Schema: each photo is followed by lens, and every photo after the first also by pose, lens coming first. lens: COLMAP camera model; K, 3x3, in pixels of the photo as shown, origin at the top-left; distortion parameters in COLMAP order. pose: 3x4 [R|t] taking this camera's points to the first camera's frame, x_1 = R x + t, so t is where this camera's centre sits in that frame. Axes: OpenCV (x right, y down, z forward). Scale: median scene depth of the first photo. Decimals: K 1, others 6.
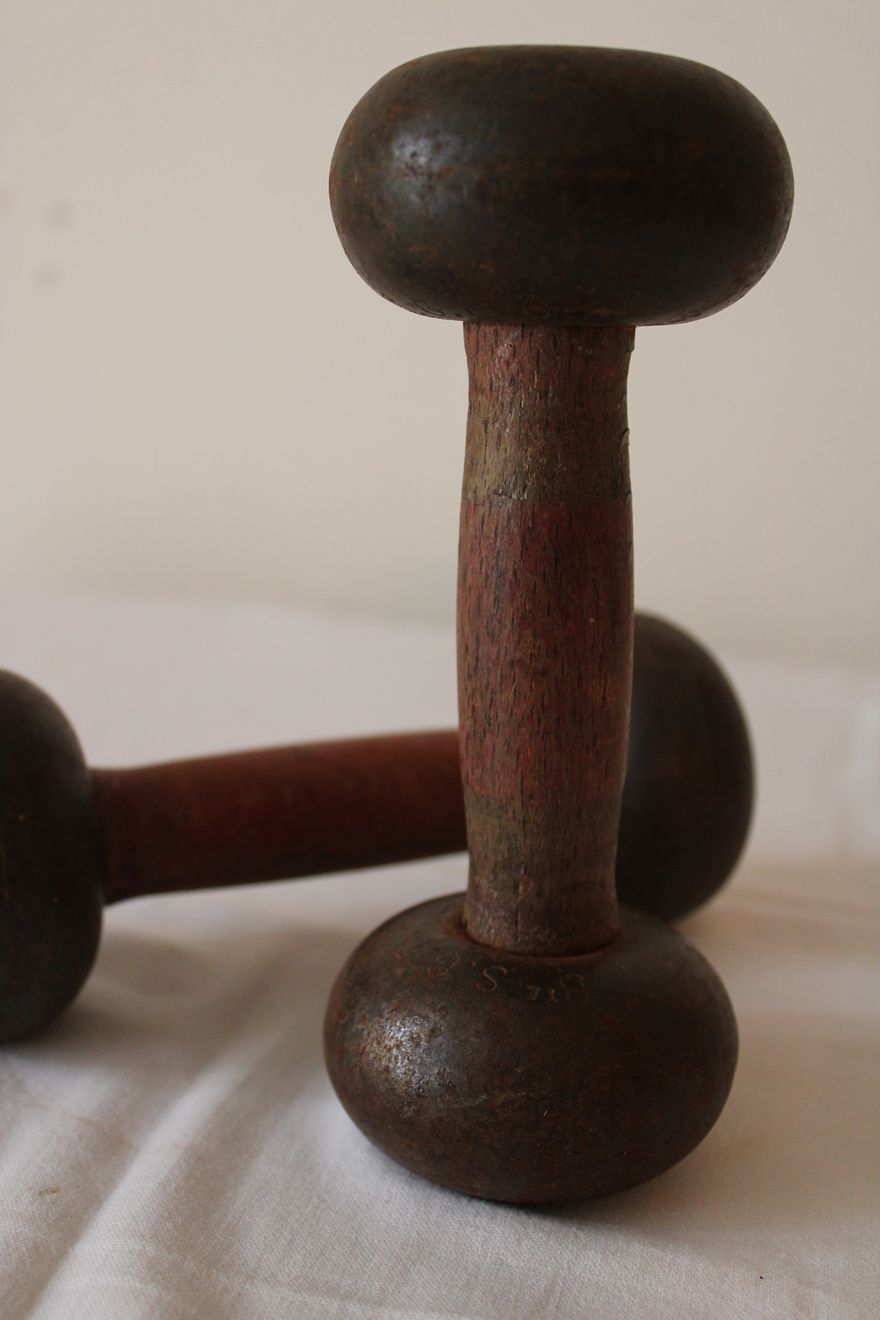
lens RADIAL K [[1700.4, 0, 434.6], [0, 1700.4, 656.8], [0, 0, 1]] dist [-0.062262, 0.000000]
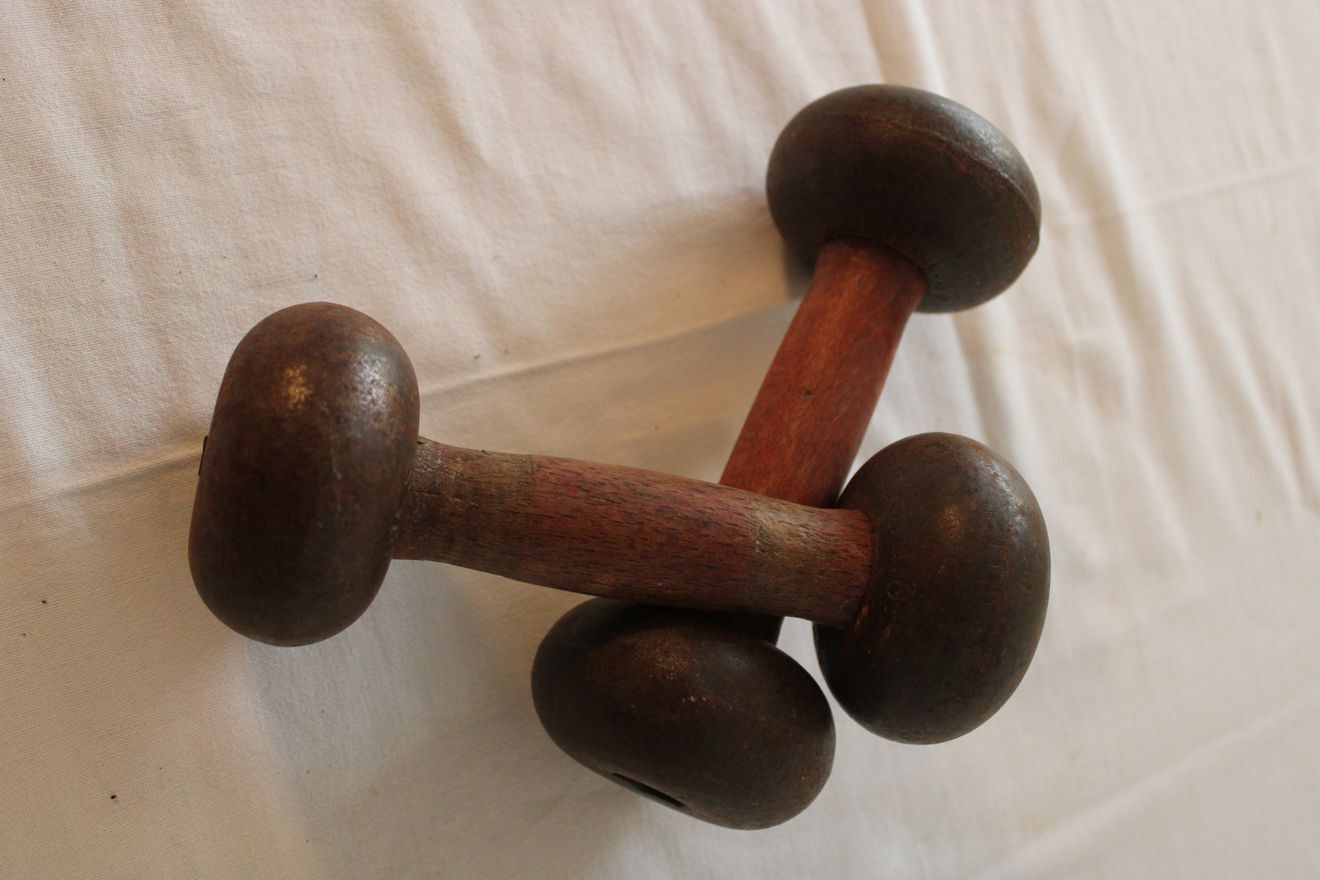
lens RADIAL K [[1563.4, 0, 663.8], [0, 1563.4, 442.7], [0, 0, 1]] dist [-0.034626, 0.000000]
pose [[-0.215084, 0.960277, 0.177783, -0.236818], [-0.884672, -0.114479, -0.451939, 0.548761], [-0.413635, -0.254485, 0.874153, -0.065402]]
